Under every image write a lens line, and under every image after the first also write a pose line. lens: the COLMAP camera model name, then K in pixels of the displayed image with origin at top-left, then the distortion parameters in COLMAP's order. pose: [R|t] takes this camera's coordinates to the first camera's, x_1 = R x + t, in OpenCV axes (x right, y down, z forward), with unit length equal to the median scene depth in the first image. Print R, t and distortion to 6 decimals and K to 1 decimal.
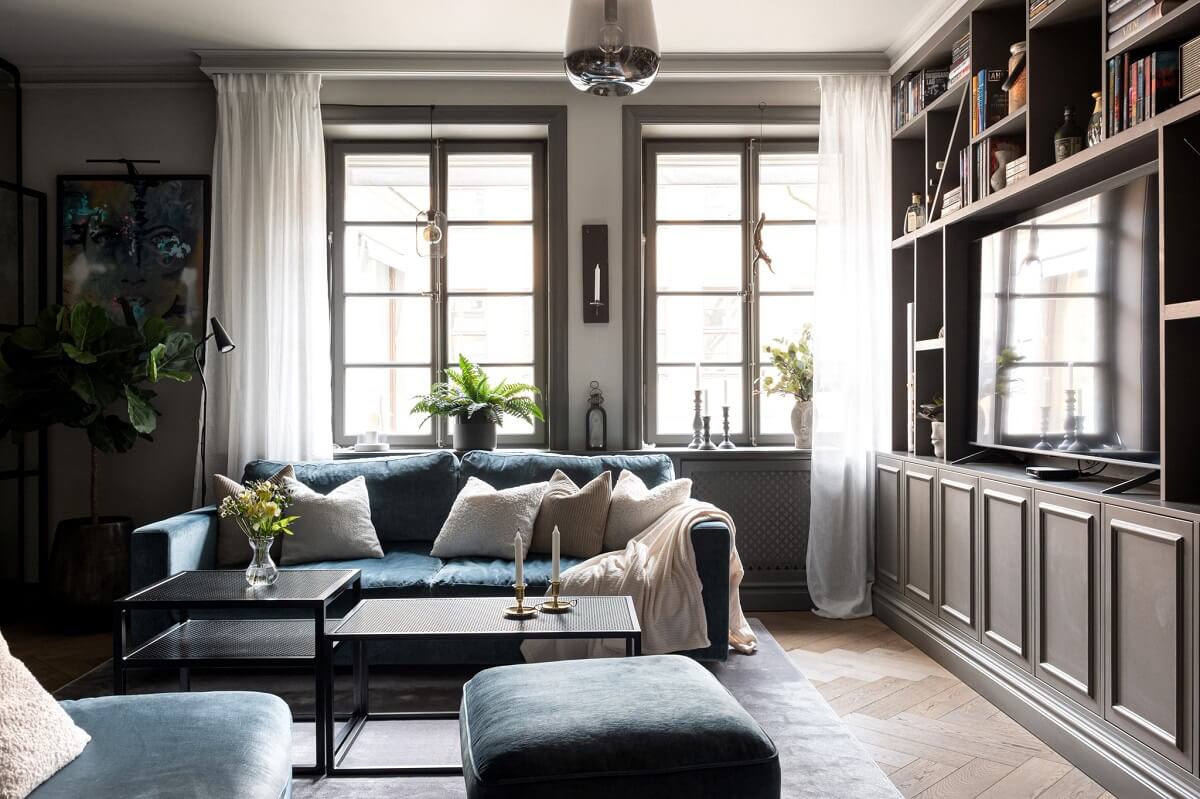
lens RADIAL K [[1008.2, 0, 591.6], [0, 1008.2, 398.6], [0, 0, 1]] dist [-0.006111, 0.009636]
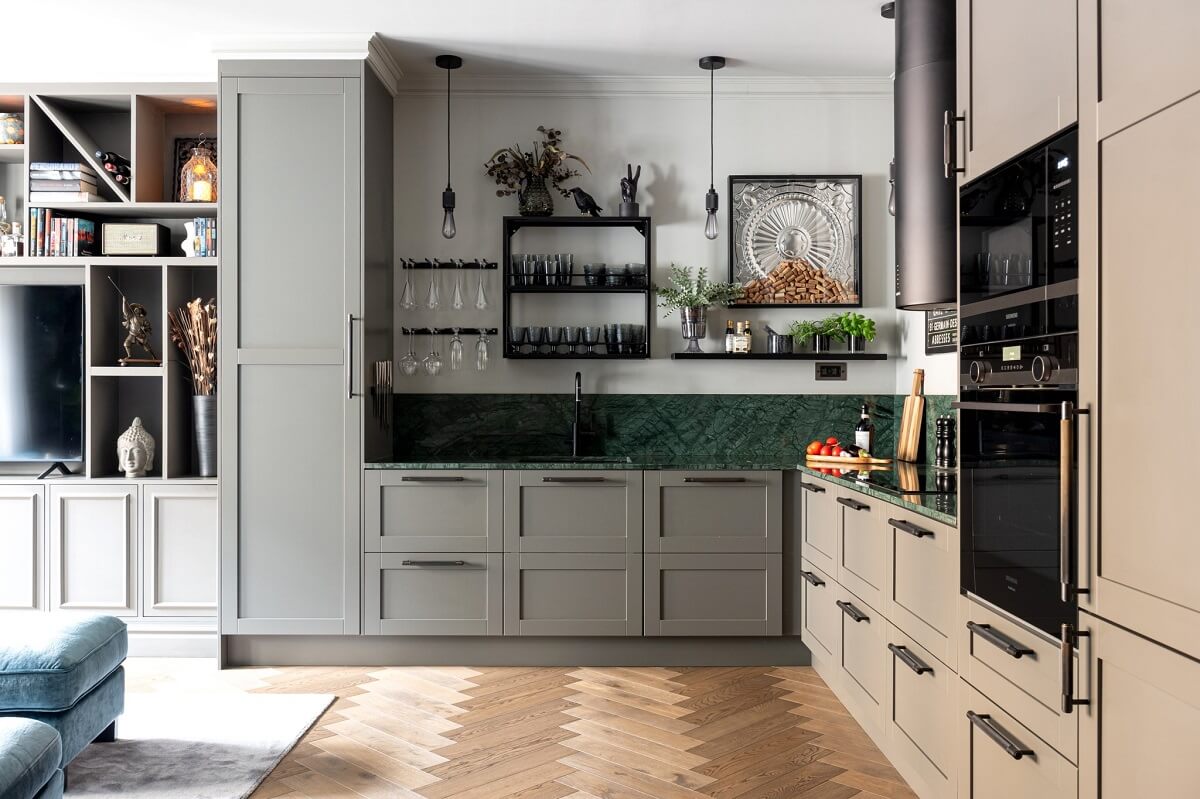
lens RADIAL K [[1008.2, 0, 604.6], [0, 1008.2, 395.9], [0, 0, 1]] dist [-0.006111, 0.009636]
pose [[0.014346, 0.003733, 0.999890, -0.614980], [0.002238, 0.999990, -0.003765, -0.019229], [-0.999895, 0.002292, 0.014338, 0.045600]]
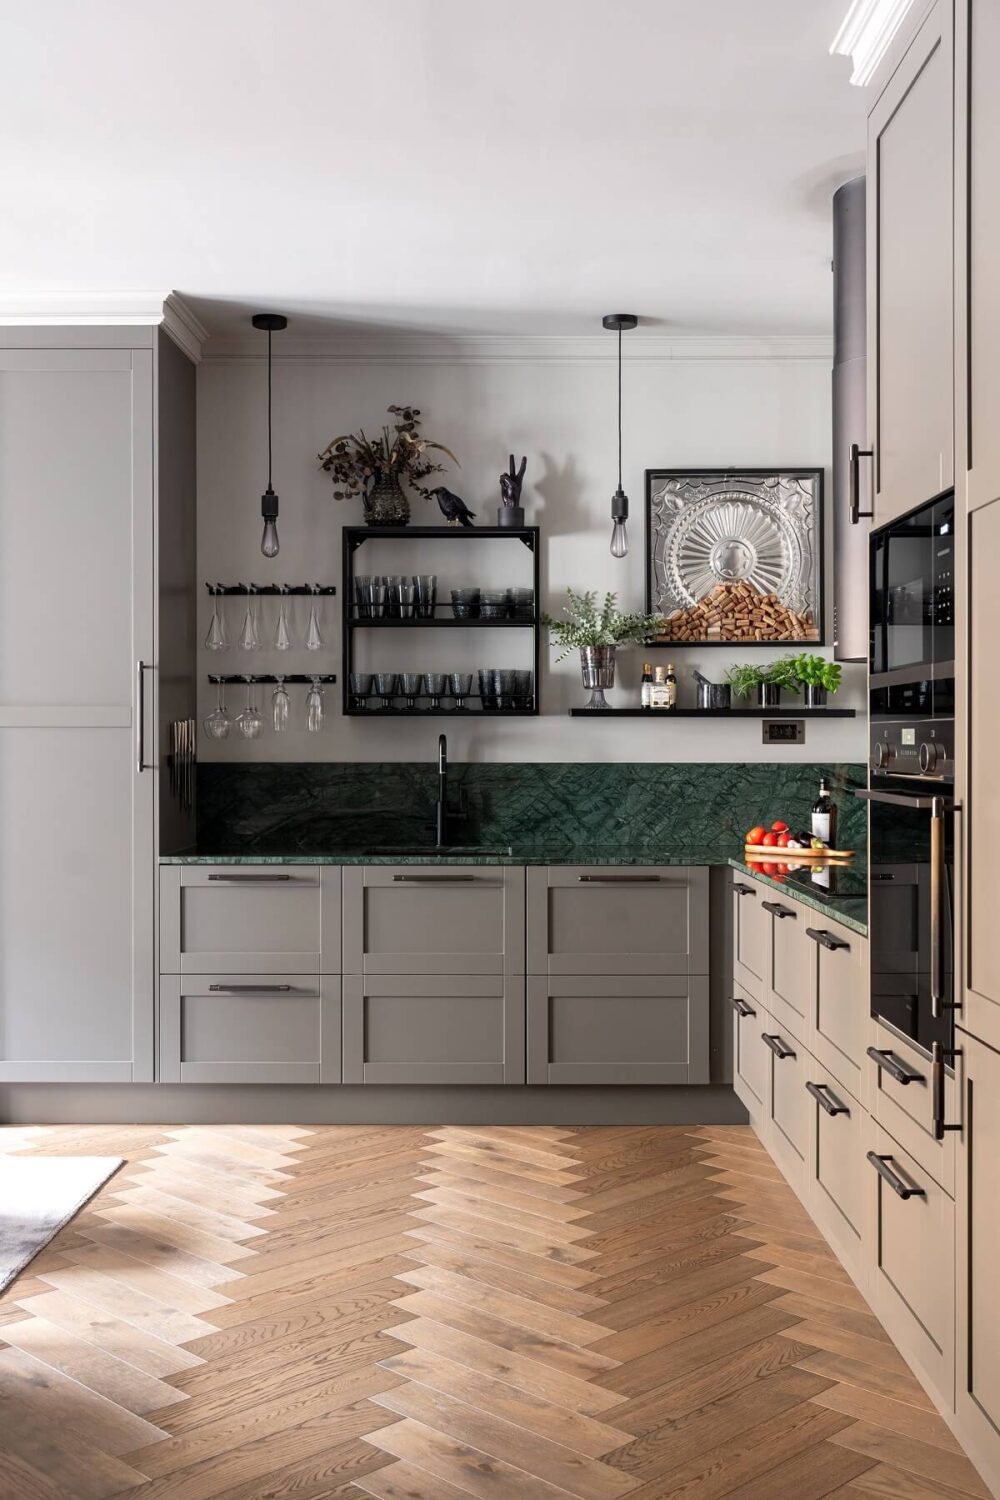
lens RADIAL K [[1566.7, 0, 503.1], [0, 1566.7, 746.9], [0, 0, 1]] dist [0.000636, 0.000000]
pose [[0.026382, 0.000923, 0.999652, -0.769347], [0.003746, 0.999992, -0.001022, -0.034991], [-0.999645, 0.003772, 0.026378, 0.012581]]
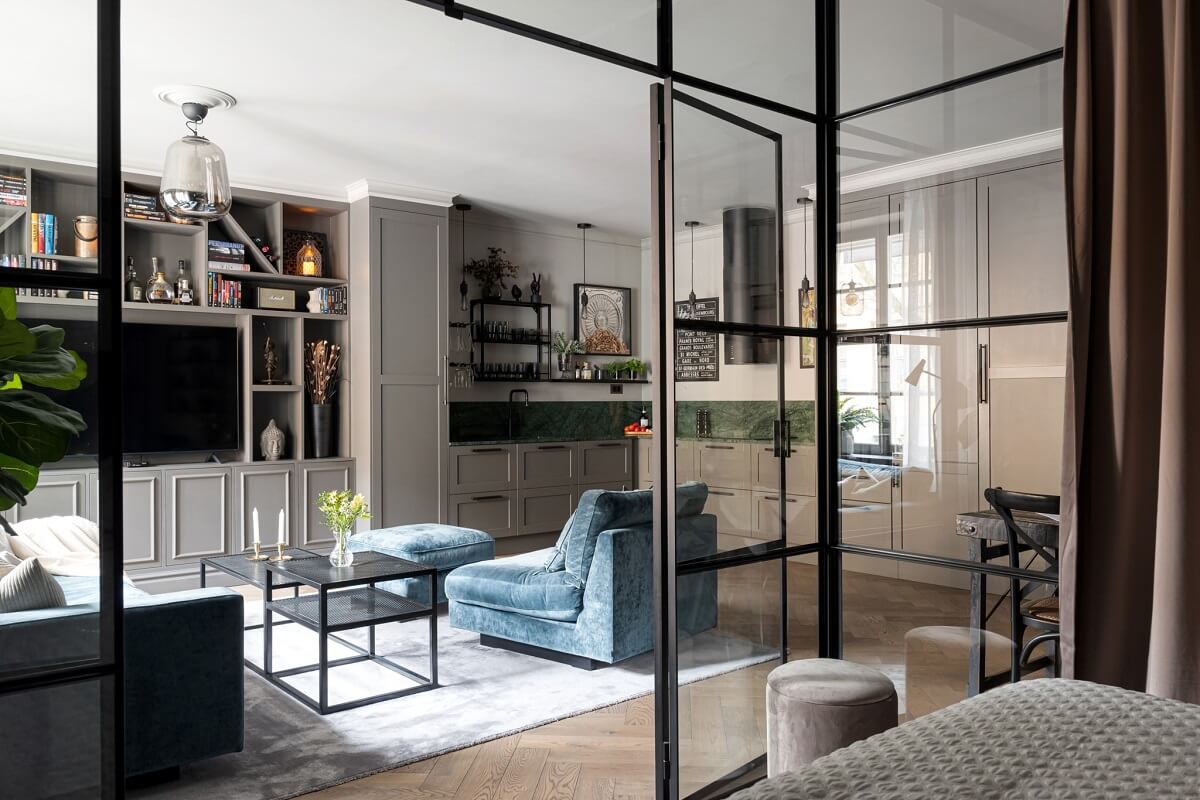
lens RADIAL K [[952.9, 0, 627.0], [0, 952.9, 399.9], [0, 0, 1]] dist [0.010597, -0.008127]
pose [[-0.654269, 0.004920, 0.756246, -0.986157], [0.008567, 0.999963, 0.000906, -0.027404], [-0.756214, 0.007072, -0.654287, 0.984084]]
